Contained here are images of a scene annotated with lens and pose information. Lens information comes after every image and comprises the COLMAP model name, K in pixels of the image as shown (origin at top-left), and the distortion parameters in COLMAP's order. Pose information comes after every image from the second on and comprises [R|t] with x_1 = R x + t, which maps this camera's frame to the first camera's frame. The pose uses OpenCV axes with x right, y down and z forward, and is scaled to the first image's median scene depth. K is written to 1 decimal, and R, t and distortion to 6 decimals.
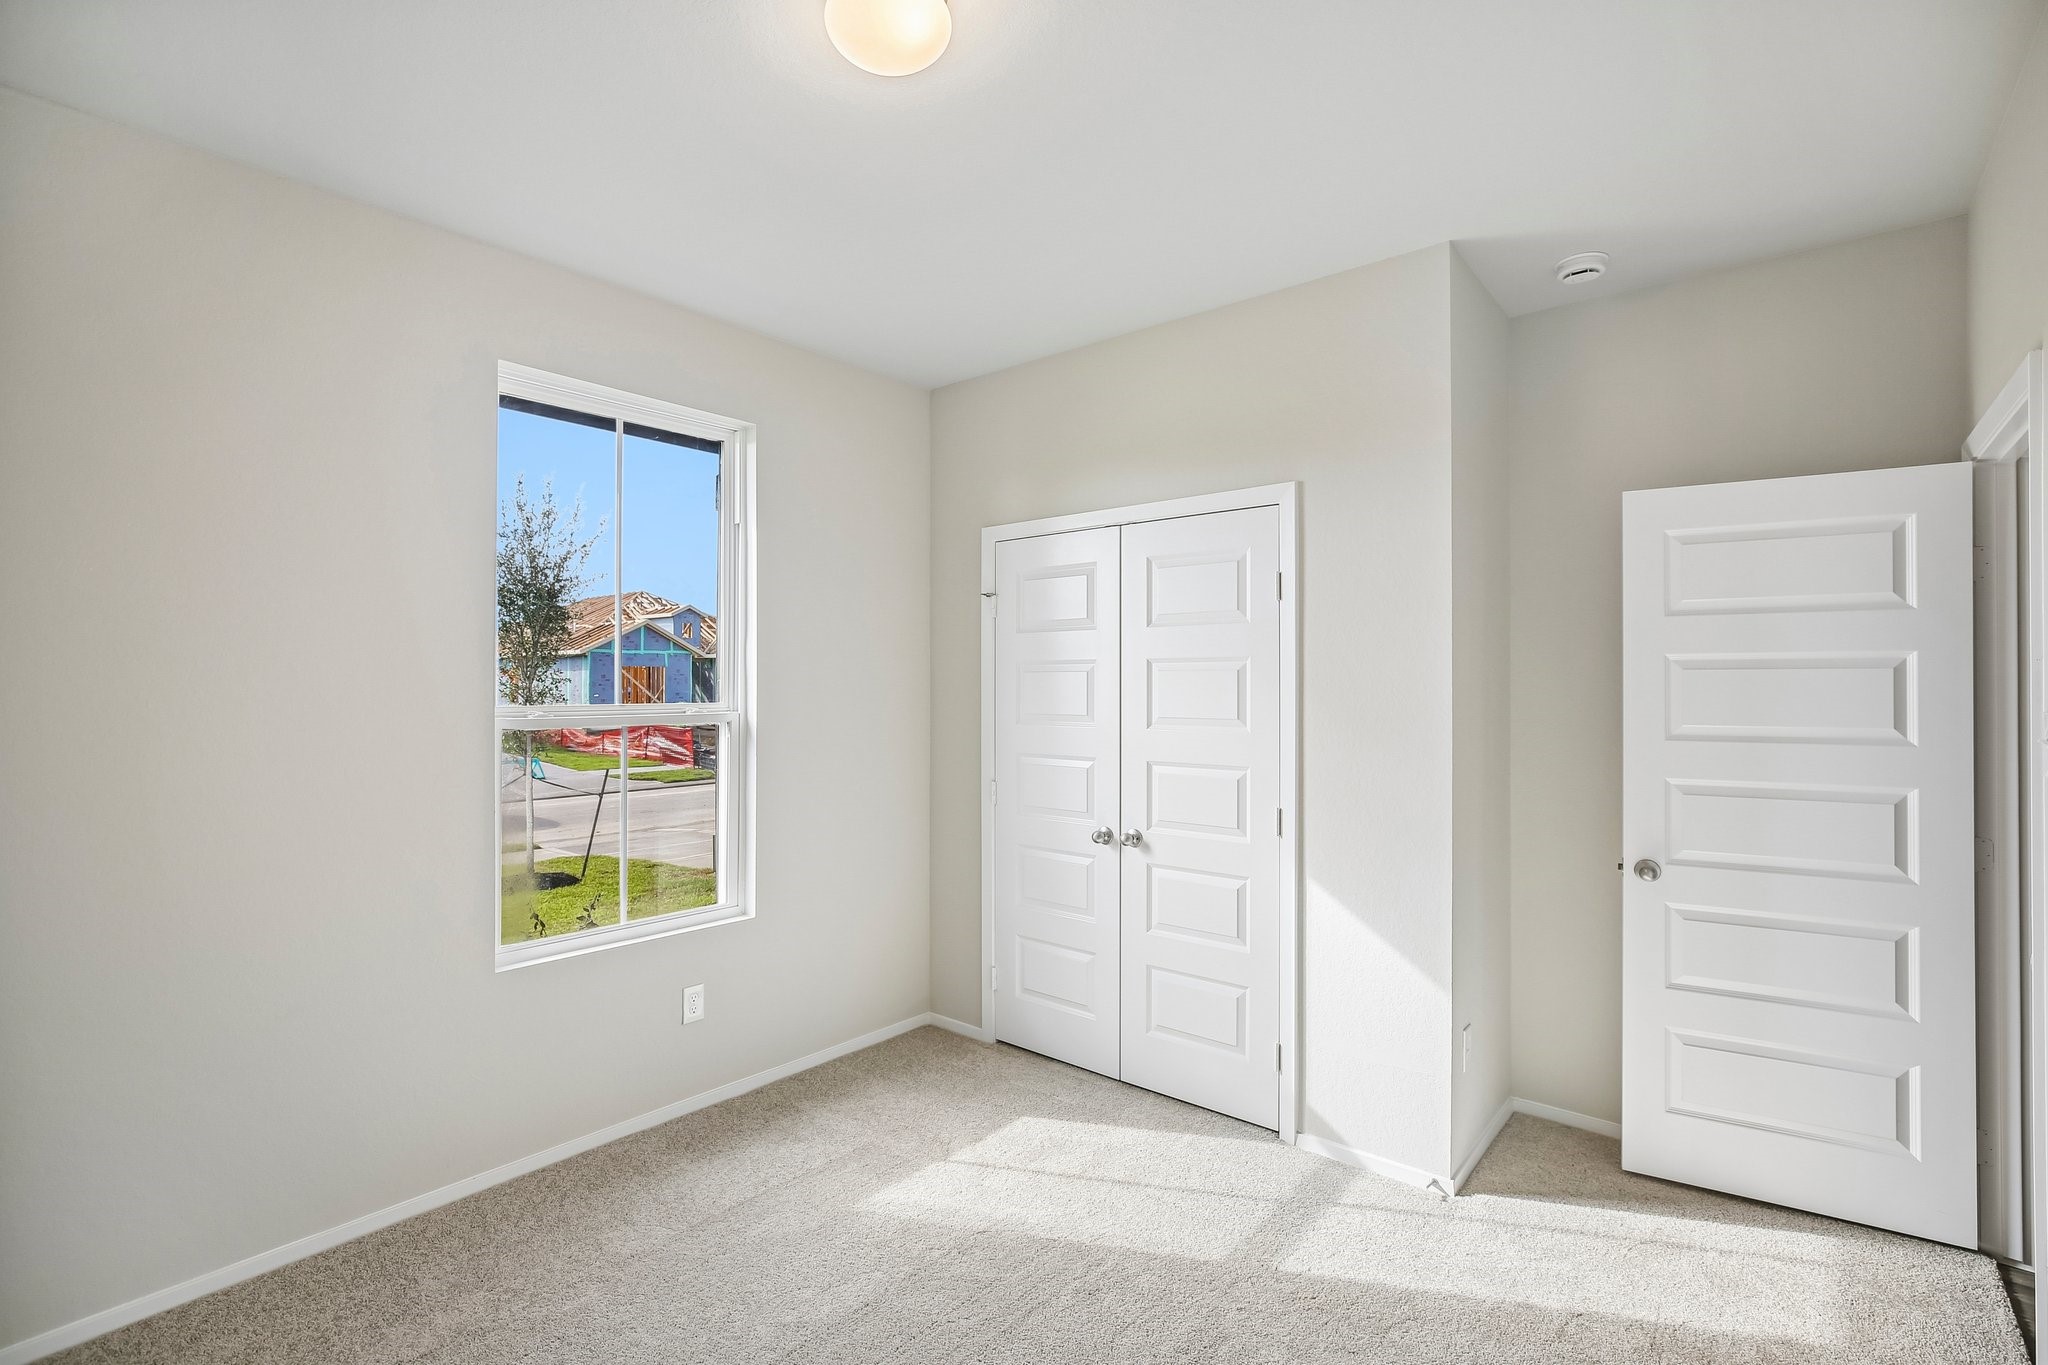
lens RADIAL K [[943.8, 0, 1019.7], [0, 943.8, 694.8], [0, 0, 1]] dist [-0.023975, 0.010801]
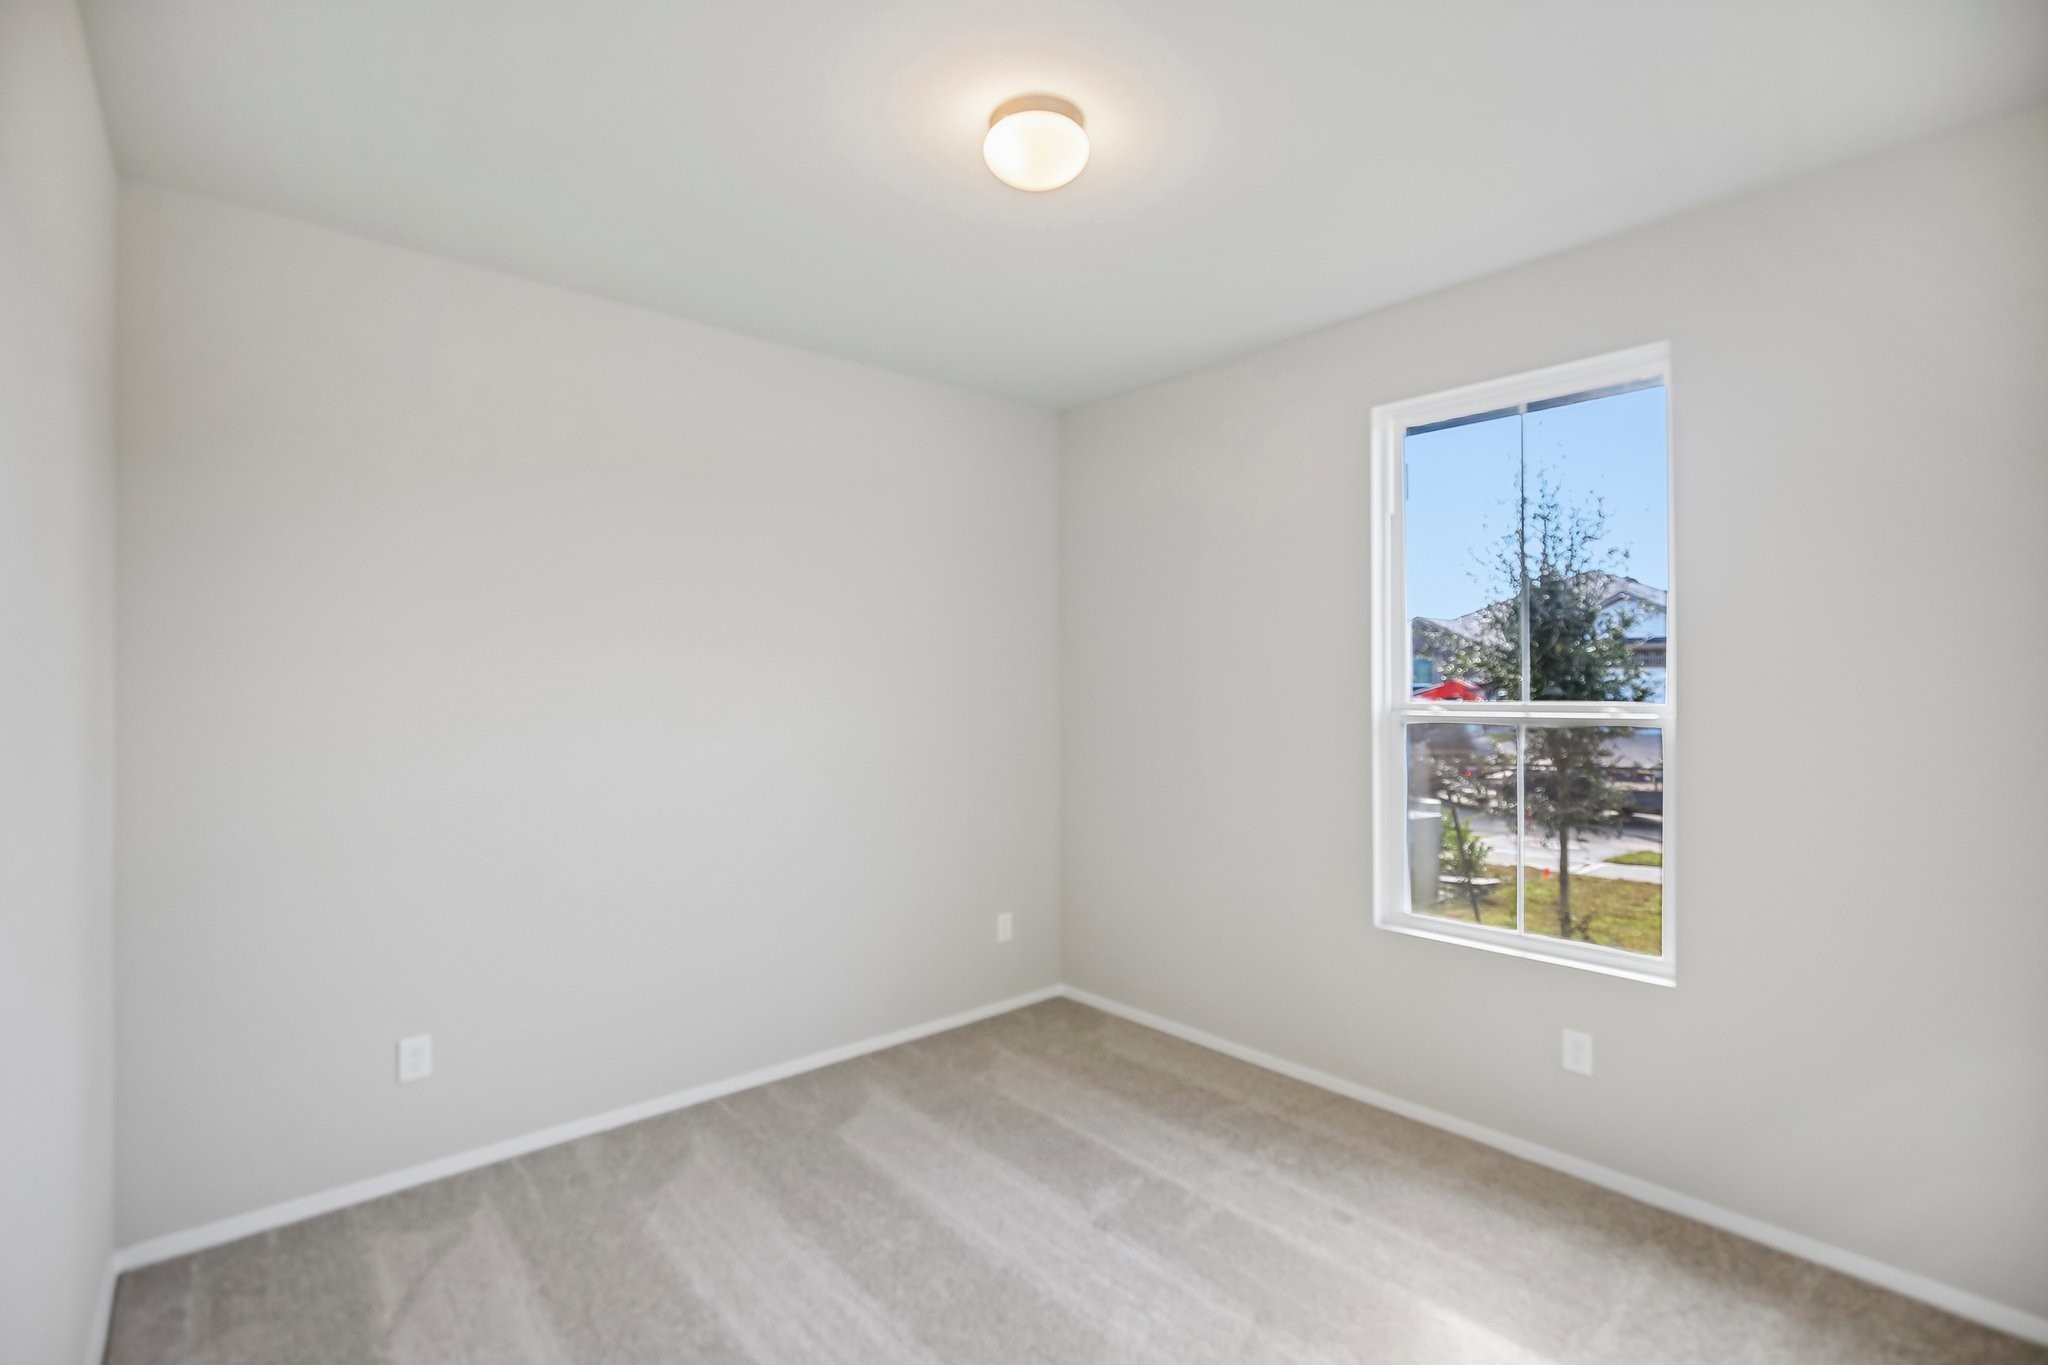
lens RADIAL K [[943.8, 0, 1019.7], [0, 943.8, 694.8], [0, 0, 1]] dist [-0.023975, 0.010801]
pose [[-0.141772, 0.018252, -0.989731, 0.585730], [-0.000974, 0.999827, 0.018578, -0.014553], [0.989899, 0.003598, -0.141730, 0.631026]]
